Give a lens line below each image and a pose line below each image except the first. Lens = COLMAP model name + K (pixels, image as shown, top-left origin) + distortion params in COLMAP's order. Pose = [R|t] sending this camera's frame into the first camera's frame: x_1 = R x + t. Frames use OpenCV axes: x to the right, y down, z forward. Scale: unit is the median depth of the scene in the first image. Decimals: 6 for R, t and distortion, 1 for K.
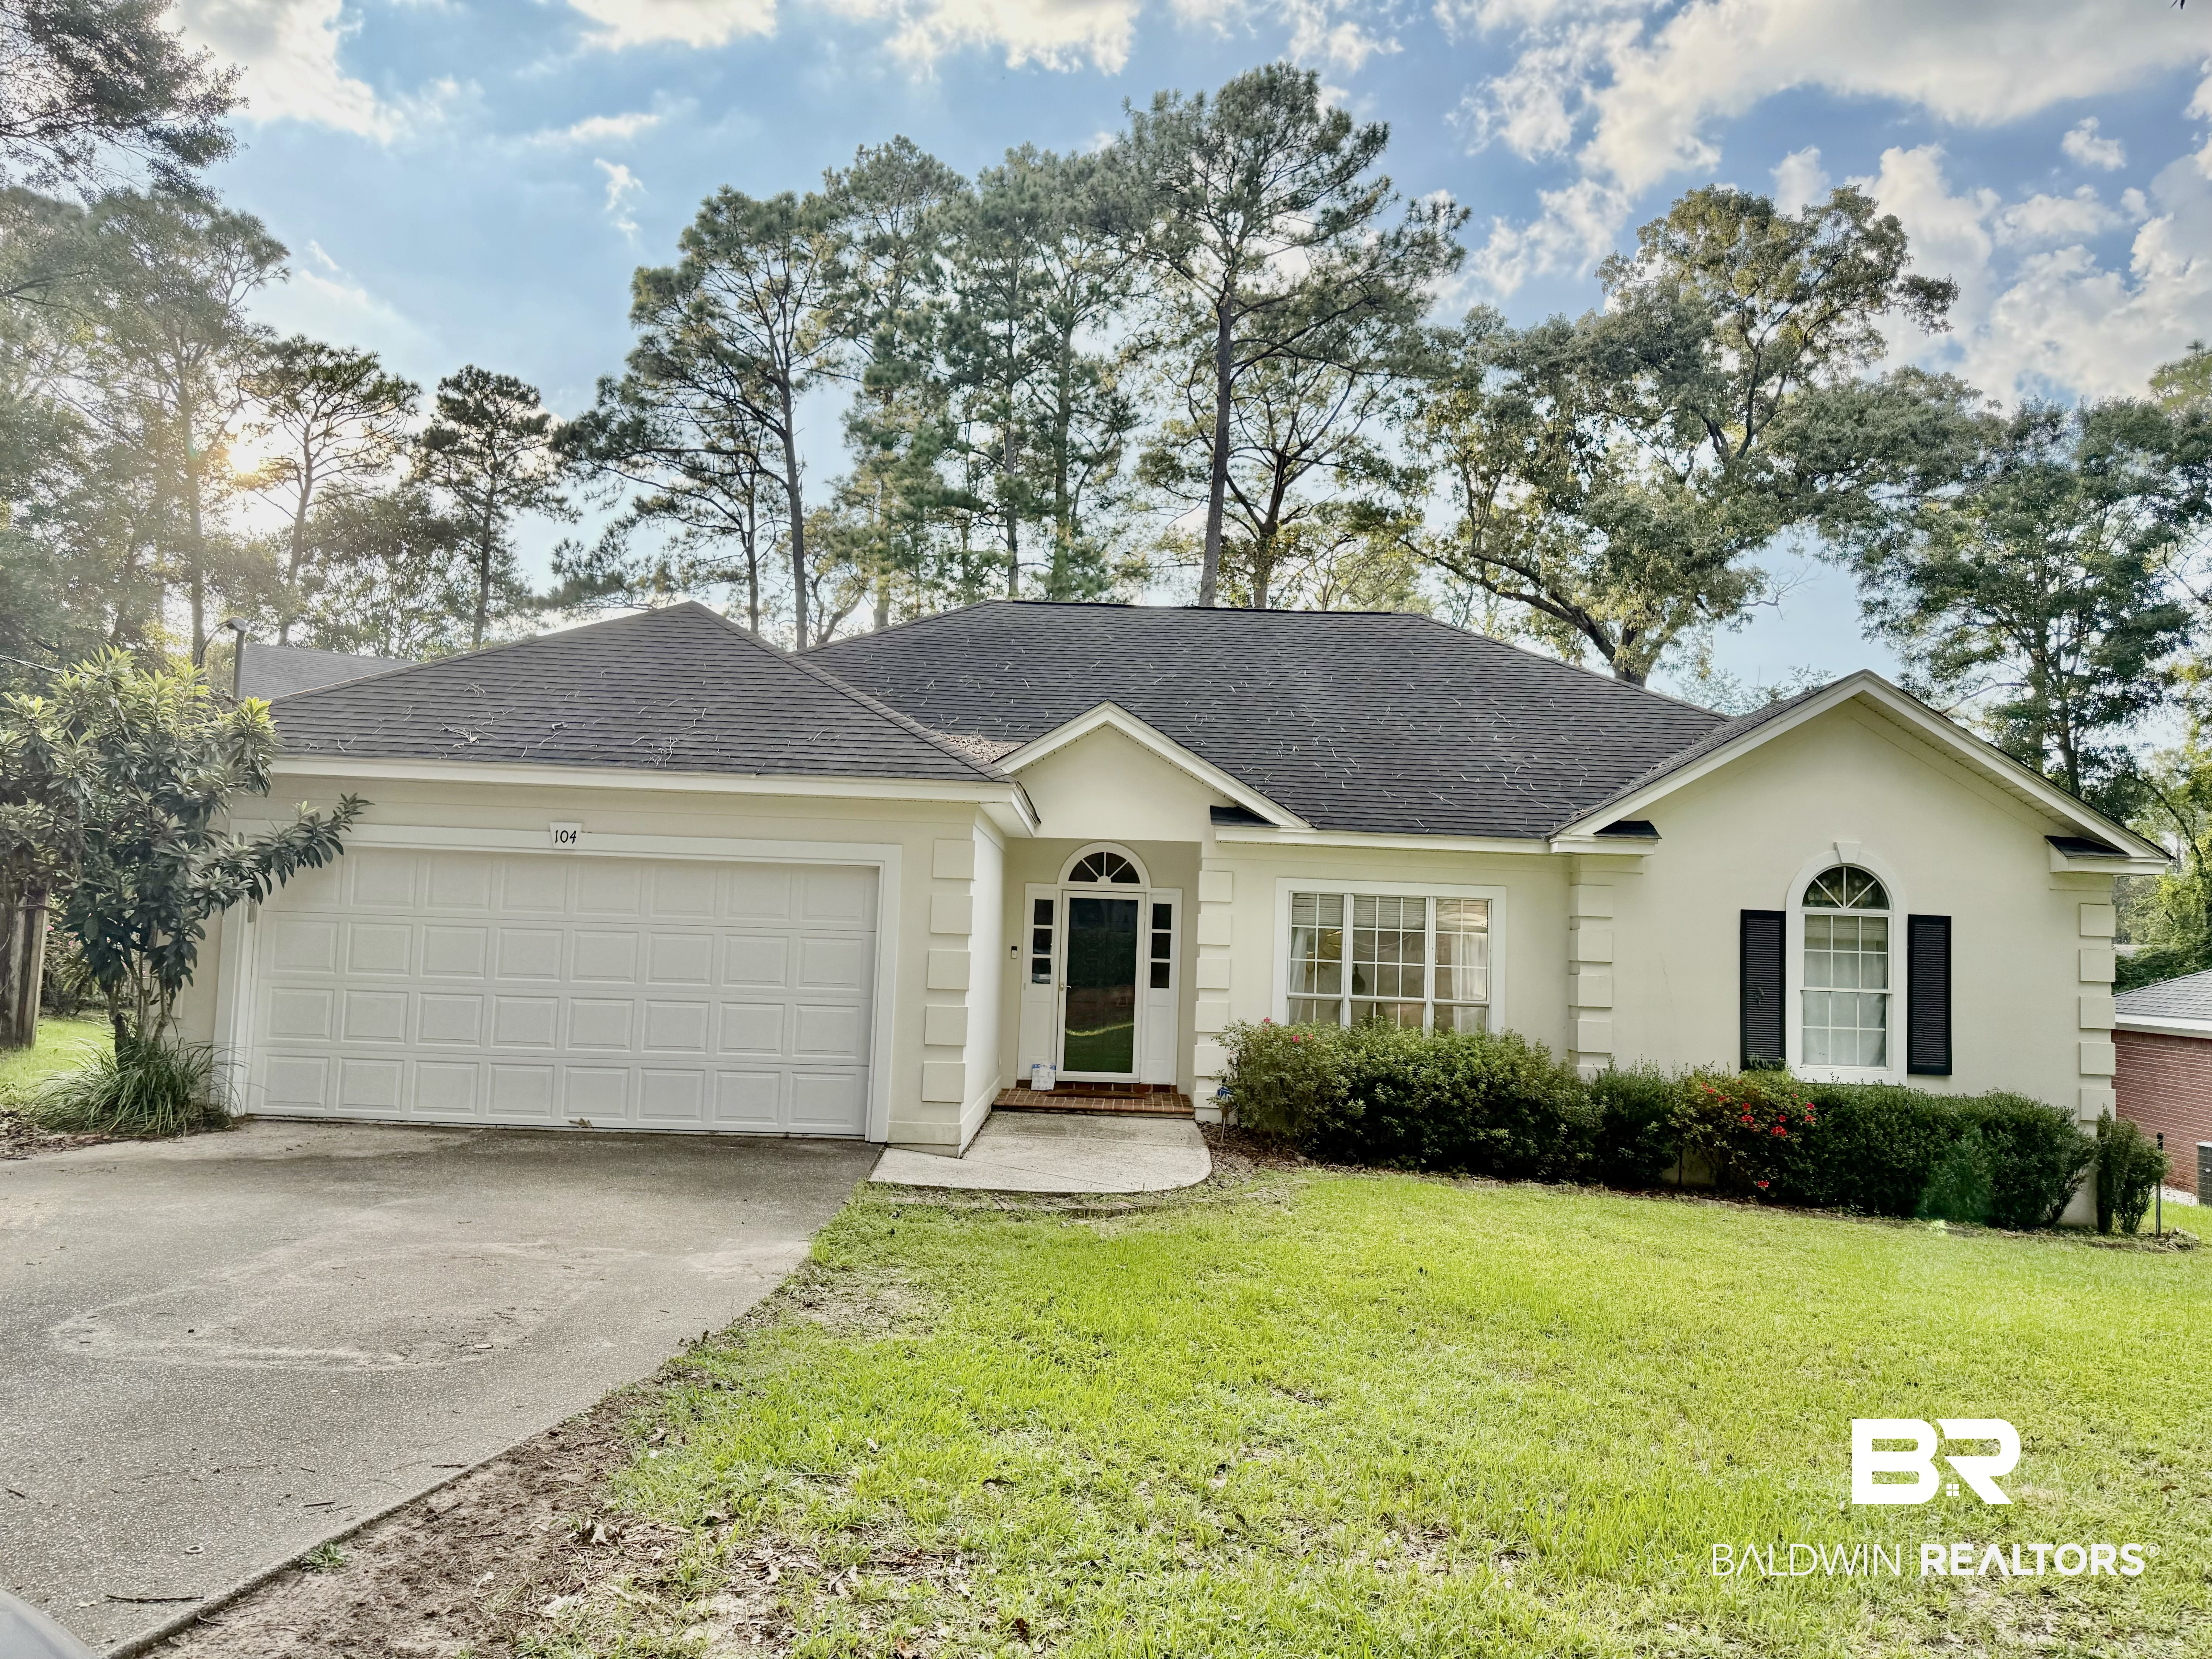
lens RADIAL K [[1559.1, 0, 1104.9], [0, 1559.1, 839.6], [0, 0, 1]] dist [0.048693, -0.000072]
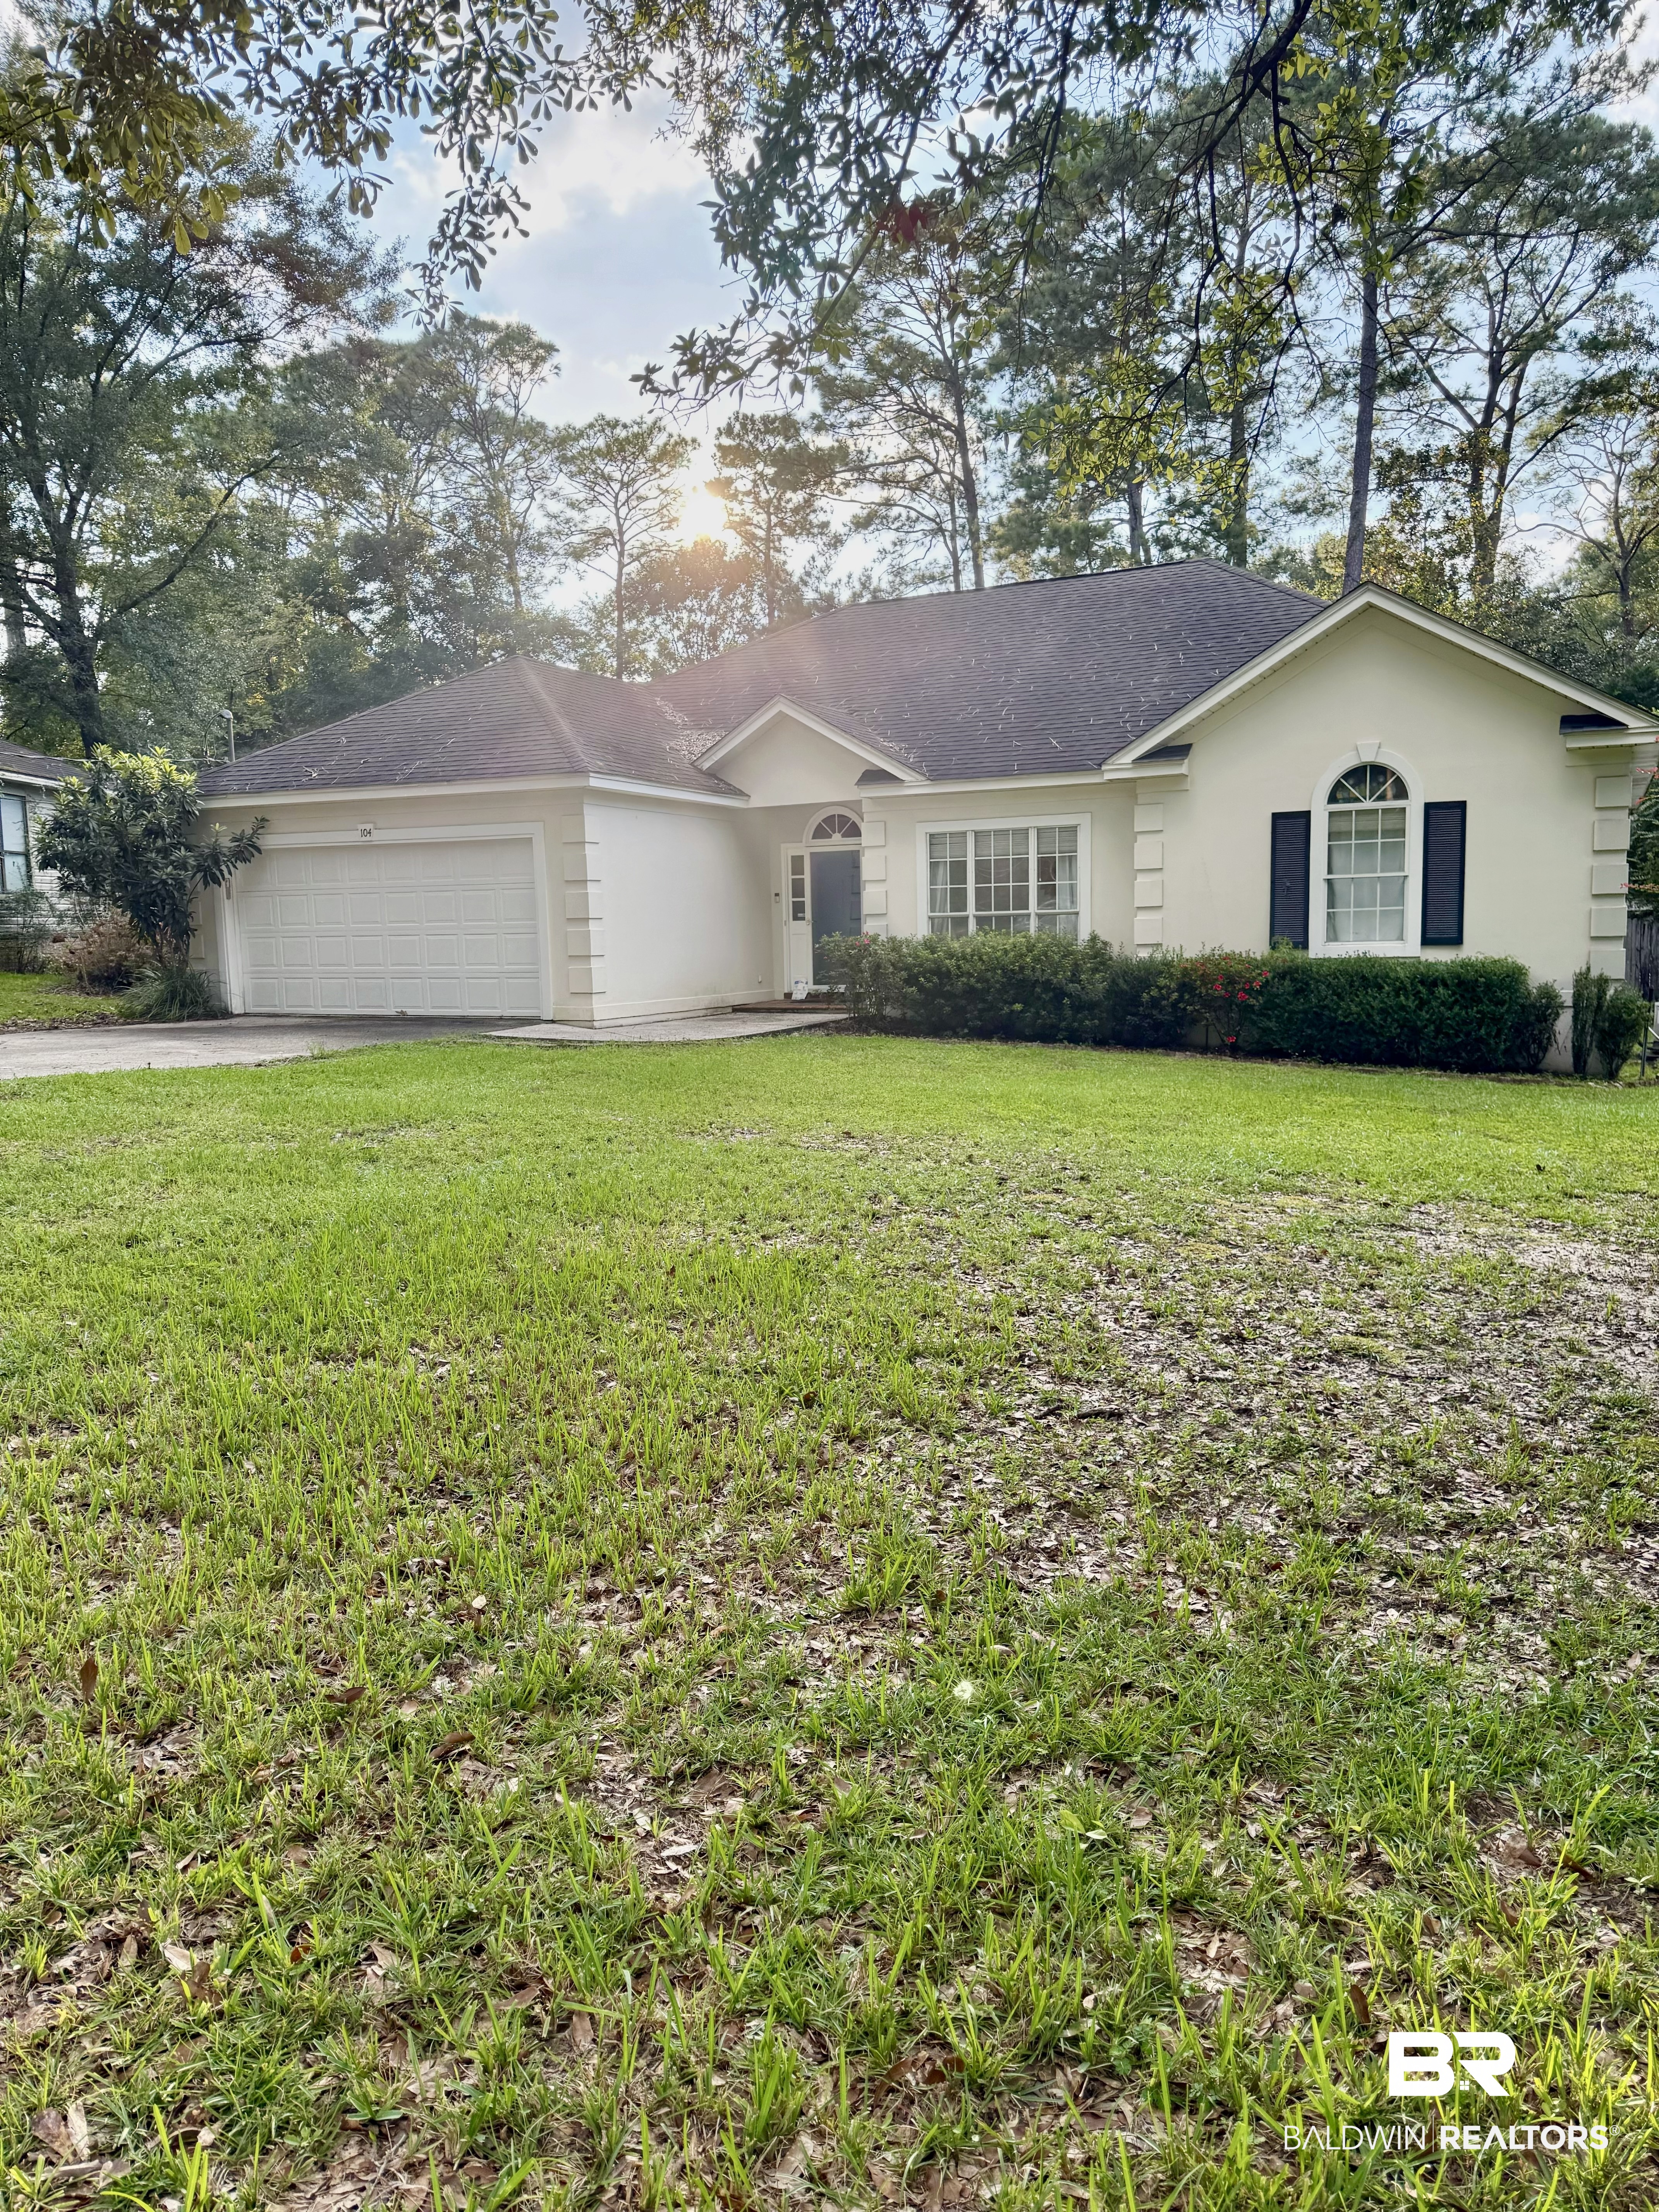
lens RADIAL K [[1566.0, 0, 815.9], [0, 1566.0, 1101.0], [0, 0, 1]] dist [0.187343, -0.318799]
pose [[0.897566, -0.008827, -0.440792, 0.618848], [0.083639, 0.985053, 0.150583, 0.048804], [0.432874, -0.172026, 0.884888, -0.218929]]
